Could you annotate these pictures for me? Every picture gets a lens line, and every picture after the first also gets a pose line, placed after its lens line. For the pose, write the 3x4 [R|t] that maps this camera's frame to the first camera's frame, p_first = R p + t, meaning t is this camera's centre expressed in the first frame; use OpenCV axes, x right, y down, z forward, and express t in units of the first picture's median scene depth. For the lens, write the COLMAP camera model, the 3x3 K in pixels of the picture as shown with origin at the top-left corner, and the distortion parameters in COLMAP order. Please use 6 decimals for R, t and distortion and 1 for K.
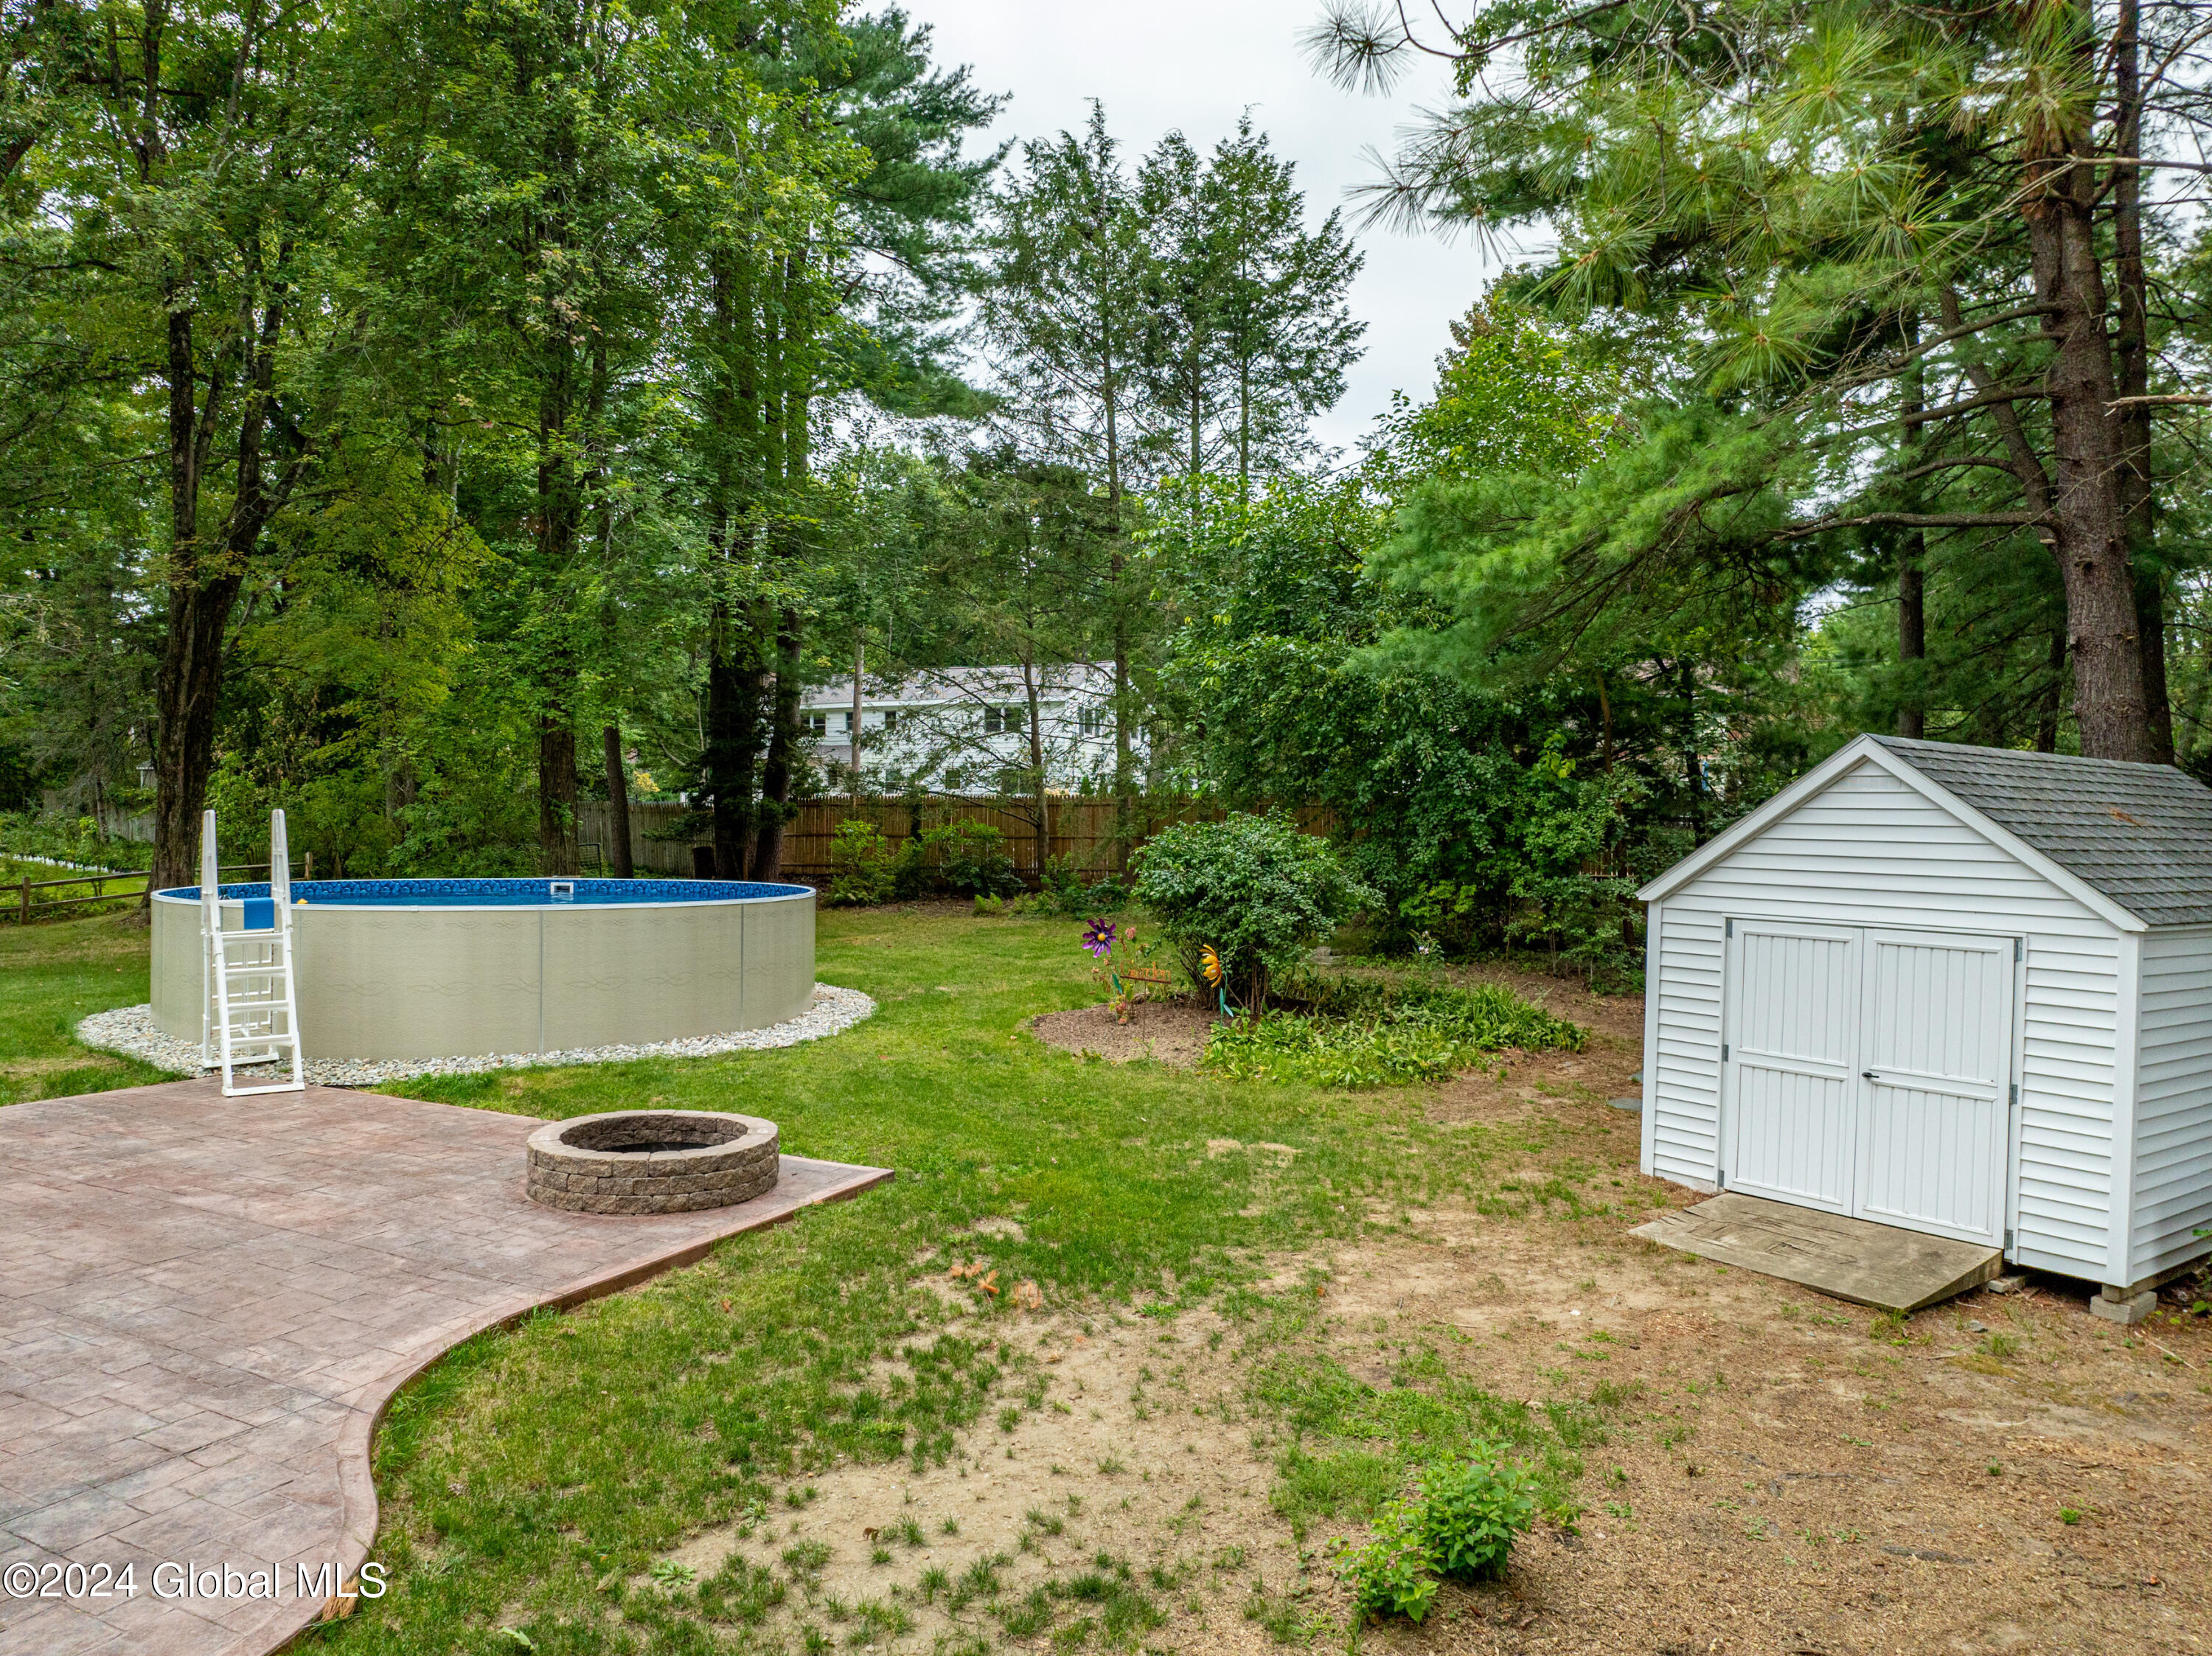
lens RADIAL K [[1560.5, 0, 1106.0], [0, 1560.5, 828.0], [0, 0, 1]] dist [-0.055706, 0.030783]
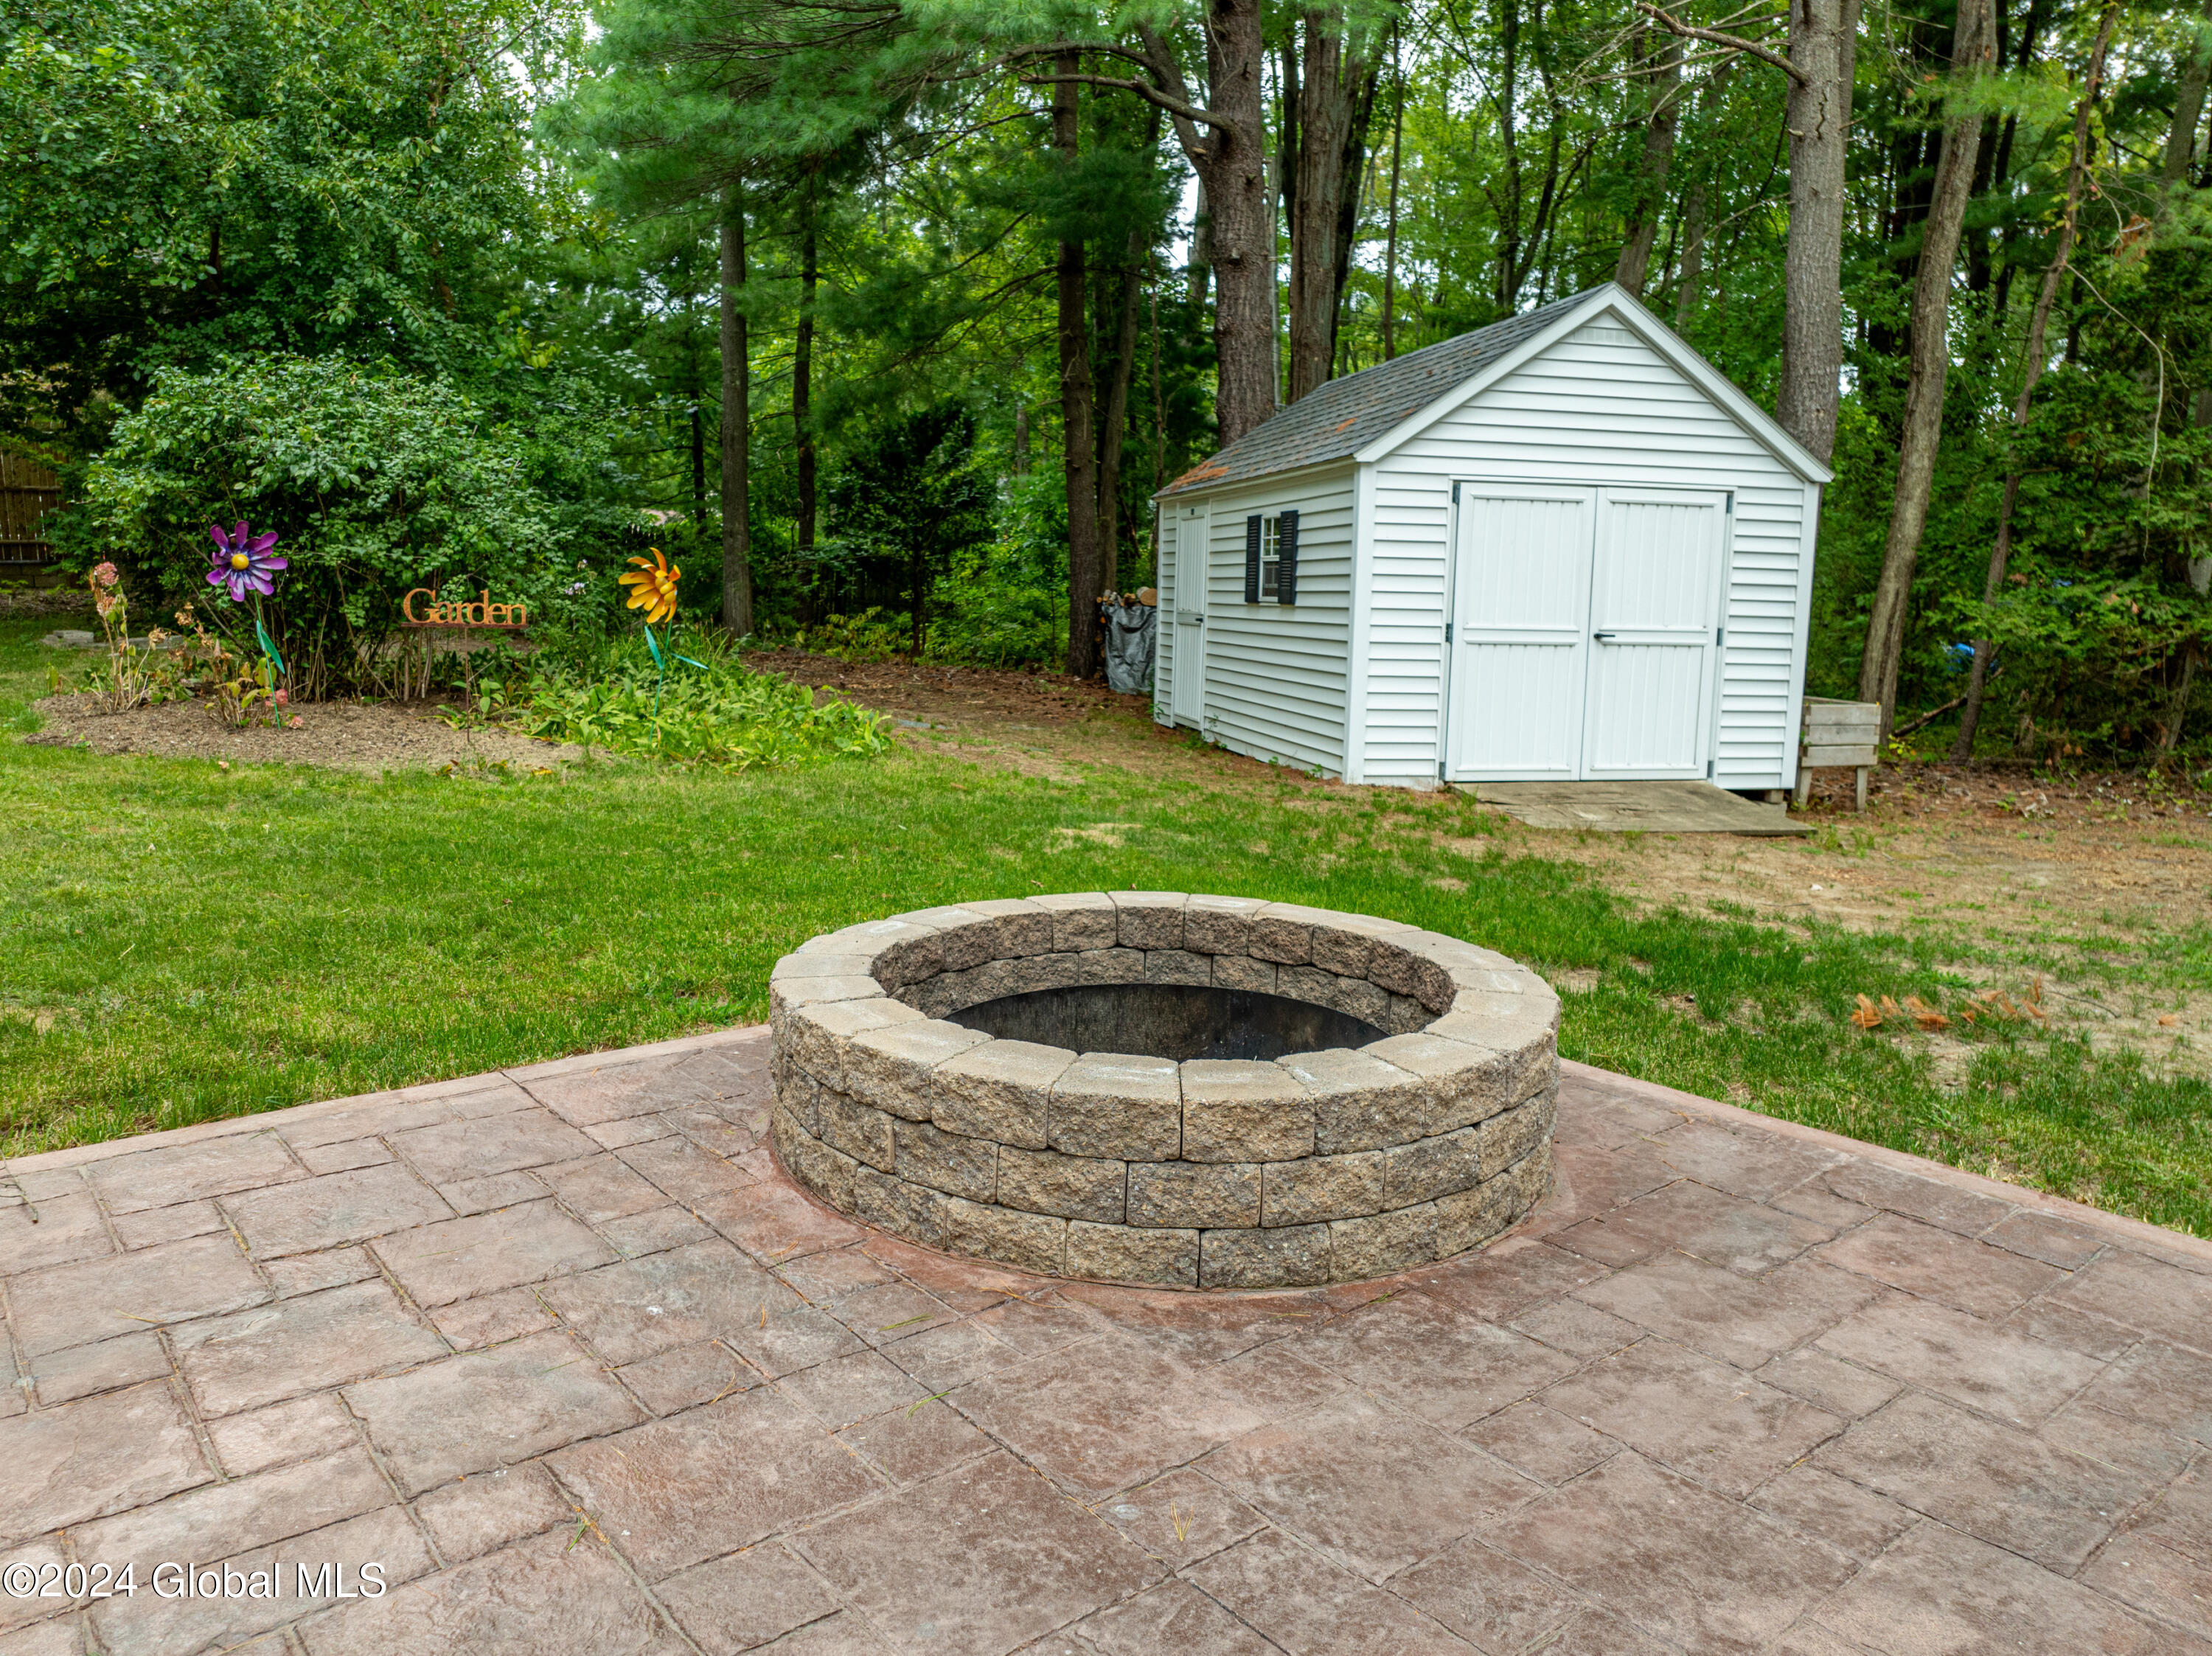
lens RADIAL K [[1560.5, 0, 1106.0], [0, 1560.5, 828.0], [0, 0, 1]] dist [-0.055706, 0.030783]
pose [[0.420555, -0.152779, 0.894311, -0.517477], [-0.001414, 0.985608, 0.169040, 0.104414], [-0.907266, -0.072356, 0.414287, 0.795829]]
